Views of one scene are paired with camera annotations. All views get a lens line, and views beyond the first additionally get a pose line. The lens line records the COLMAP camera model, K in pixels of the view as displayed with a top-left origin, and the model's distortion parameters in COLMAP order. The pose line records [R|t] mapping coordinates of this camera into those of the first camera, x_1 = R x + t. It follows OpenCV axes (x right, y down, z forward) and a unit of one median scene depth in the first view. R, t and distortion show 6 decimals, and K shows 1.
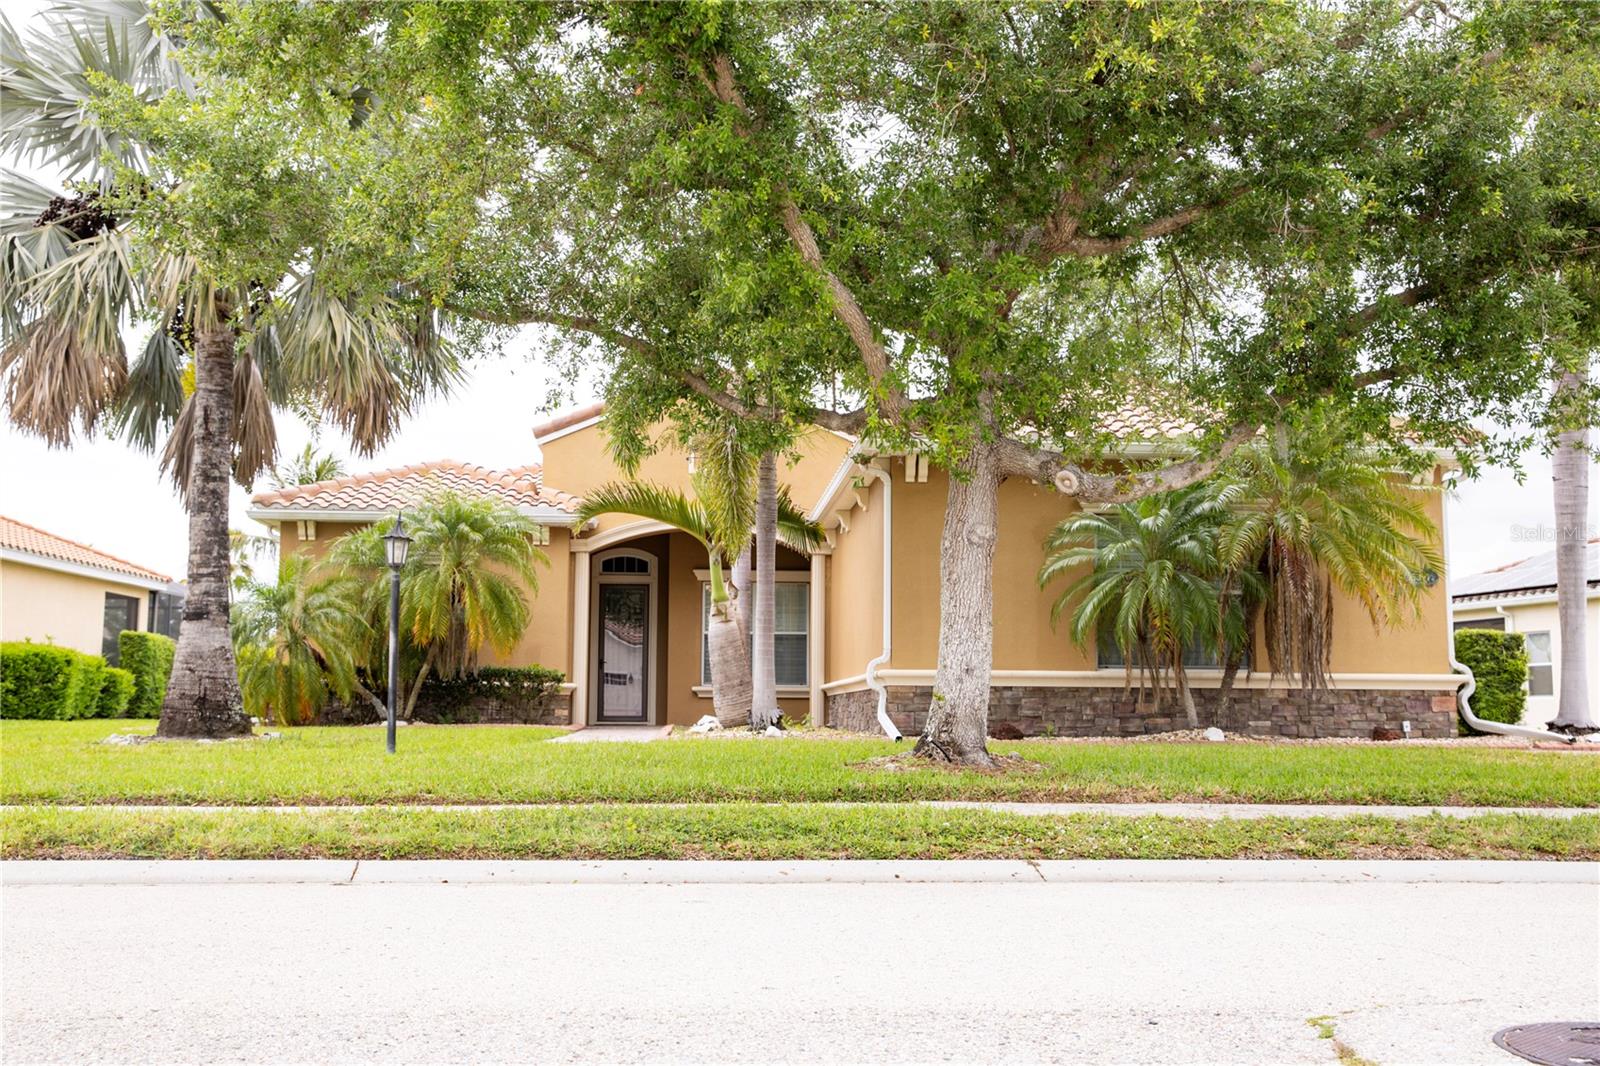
lens RADIAL K [[1596.3, 0, 801.5], [0, 1596.3, 540.0], [0, 0, 1]] dist [-0.000532, 0.000000]
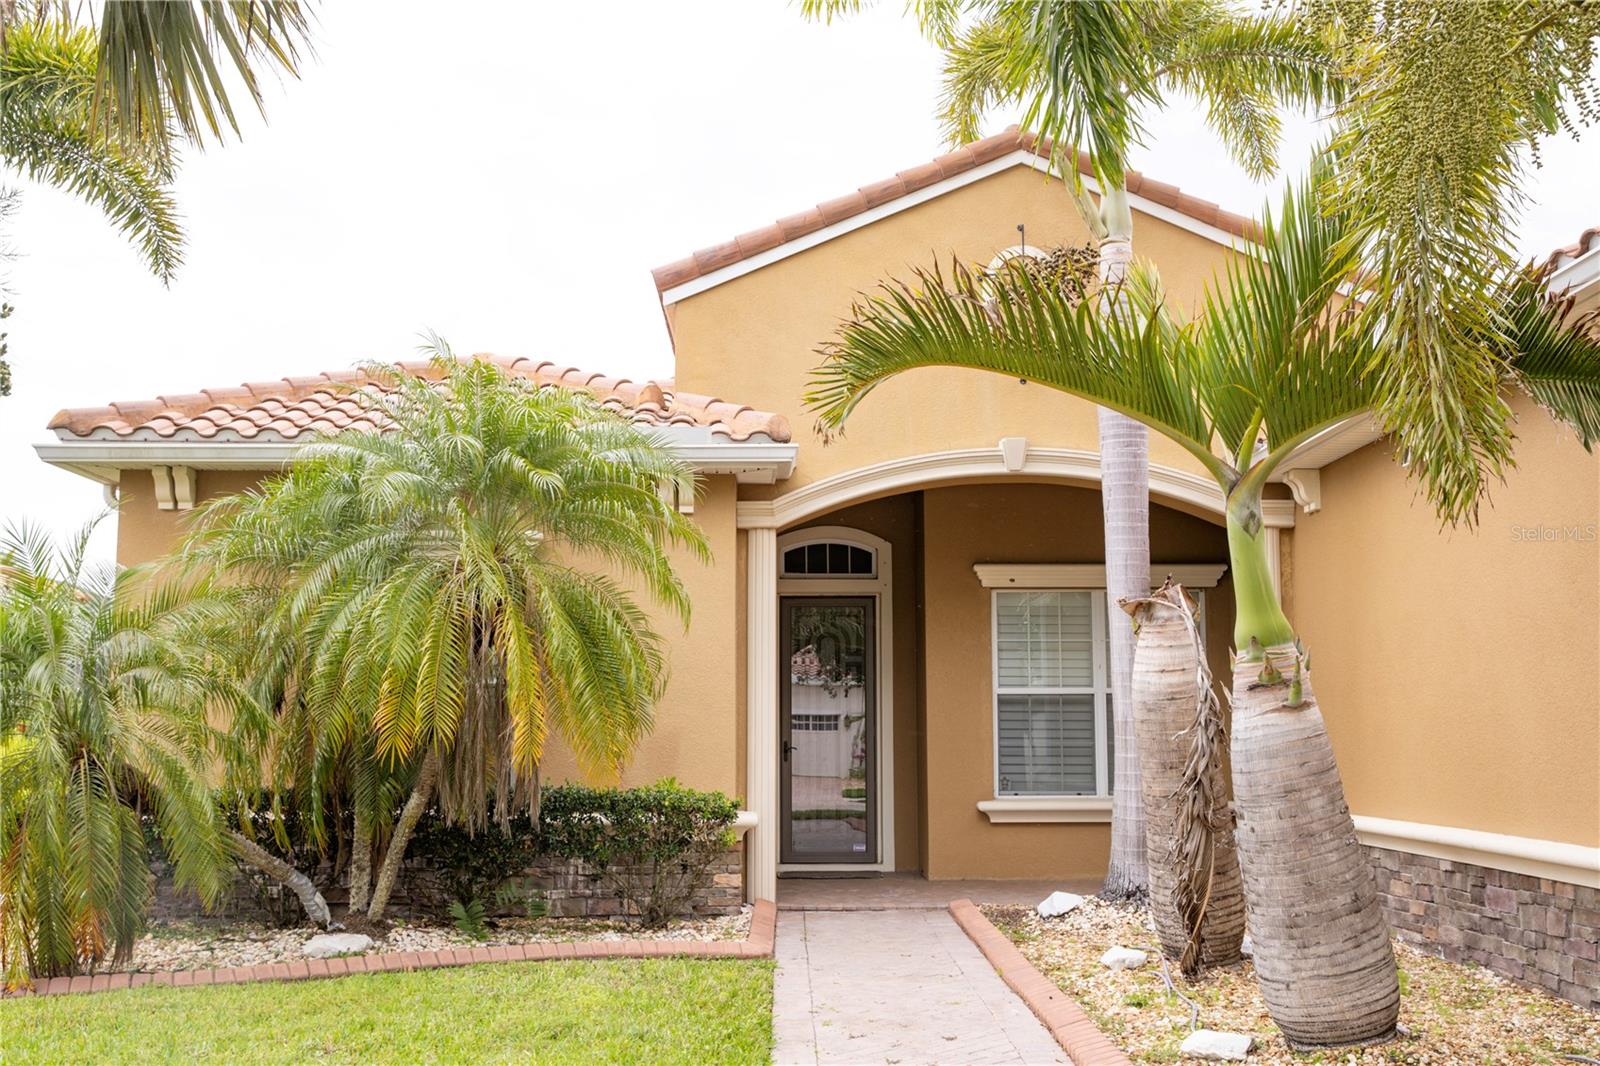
lens RADIAL K [[1596.3, 0, 799.7], [0, 1596.3, 530.3], [0, 0, 1]] dist [-0.000532, 0.000000]
pose [[0.998338, -0.015540, -0.055496, -0.109343], [0.014838, 0.999805, -0.013040, 0.015631], [0.055688, 0.012194, 0.998374, 0.579506]]
